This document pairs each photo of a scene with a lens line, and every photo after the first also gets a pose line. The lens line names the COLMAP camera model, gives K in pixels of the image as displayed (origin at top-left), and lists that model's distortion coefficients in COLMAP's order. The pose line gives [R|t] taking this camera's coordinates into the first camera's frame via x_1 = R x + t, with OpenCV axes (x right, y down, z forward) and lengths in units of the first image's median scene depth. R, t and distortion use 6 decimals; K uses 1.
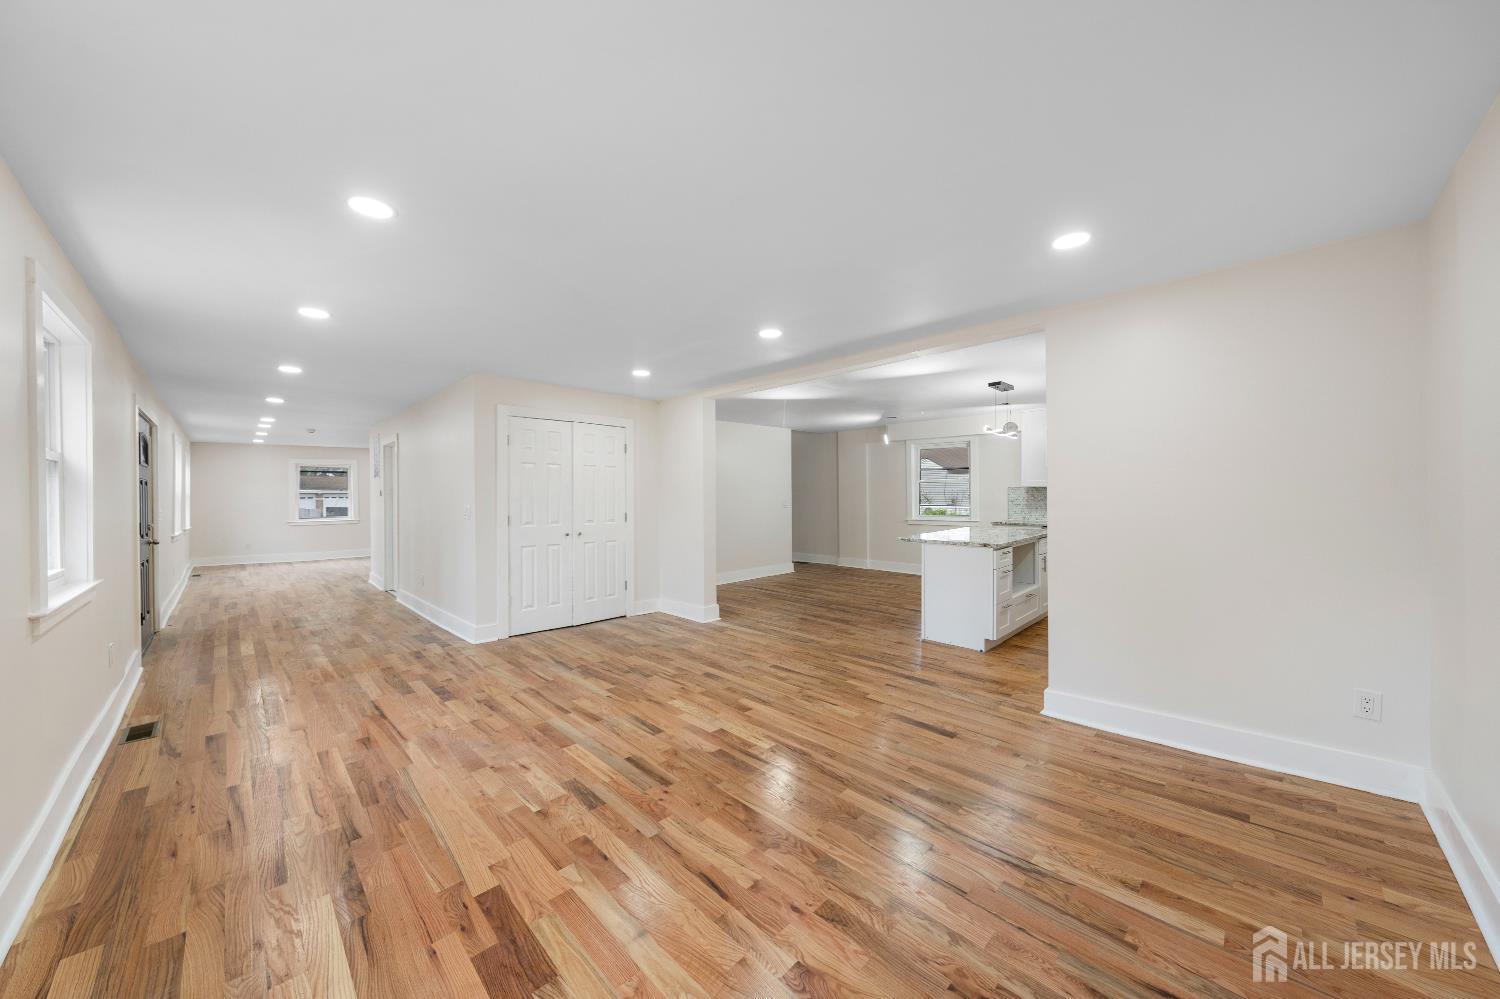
lens RADIAL K [[526.9, 0, 750.6], [0, 526.9, 493.0], [0, 0, 1]] dist [-0.001078, -0.000076]
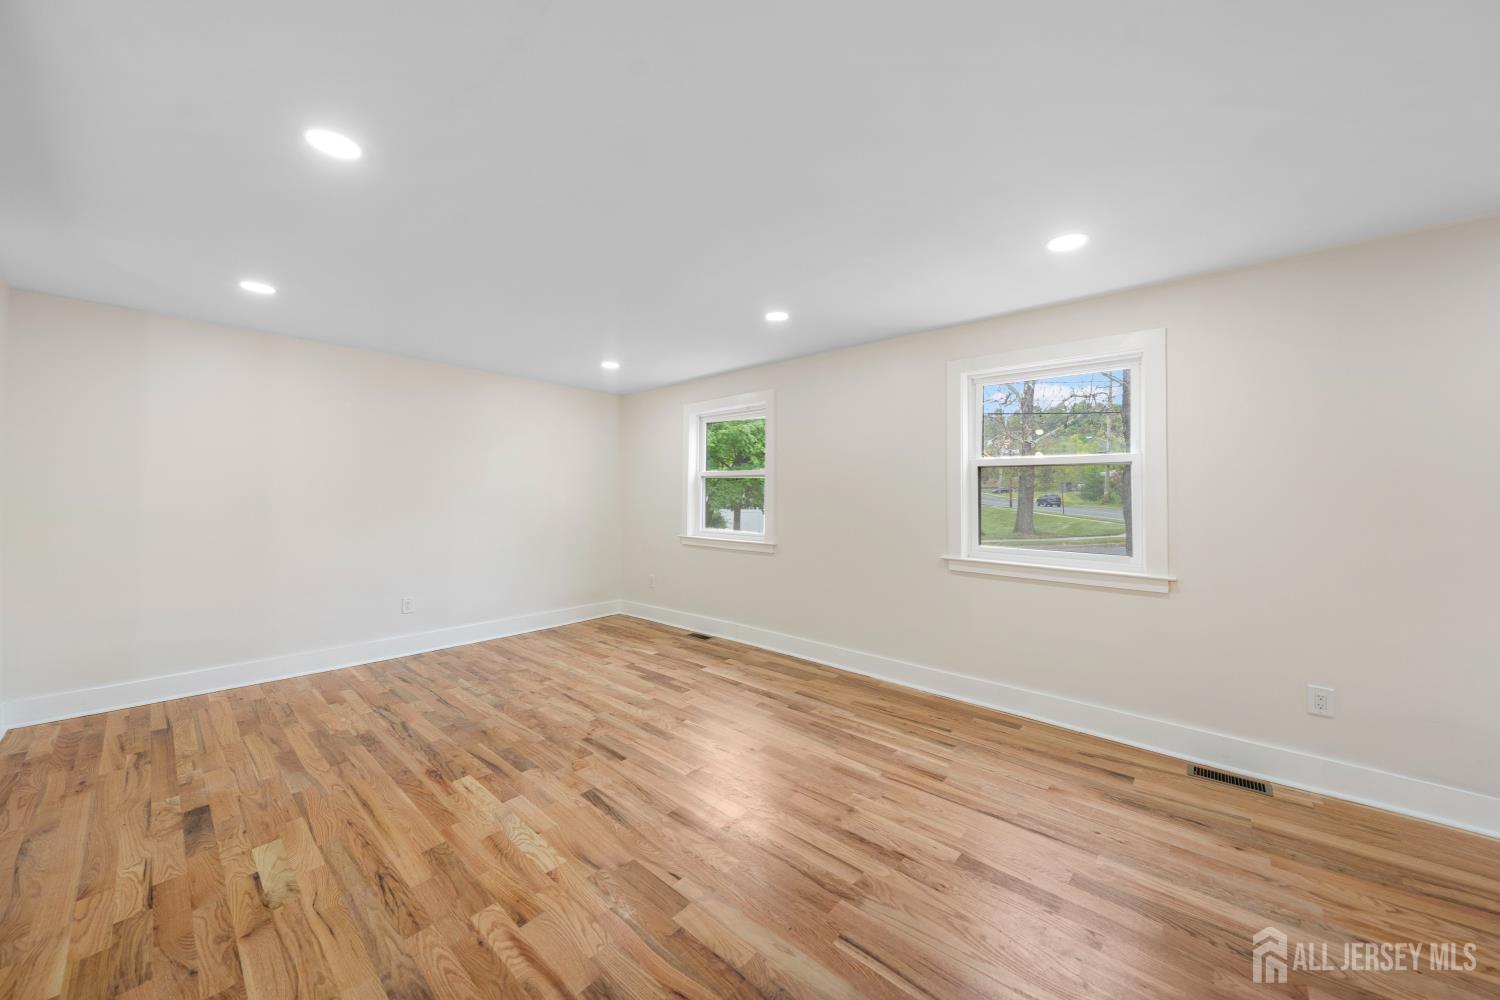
lens RADIAL K [[526.9, 0, 750.6], [0, 526.9, 493.5], [0, 0, 1]] dist [-0.001078, -0.000076]
pose [[-0.997608, 0.003556, -0.069039, -0.415746], [0.003371, 0.999990, 0.002797, 0.002533], [0.069048, 0.002558, -0.997610, 2.057770]]
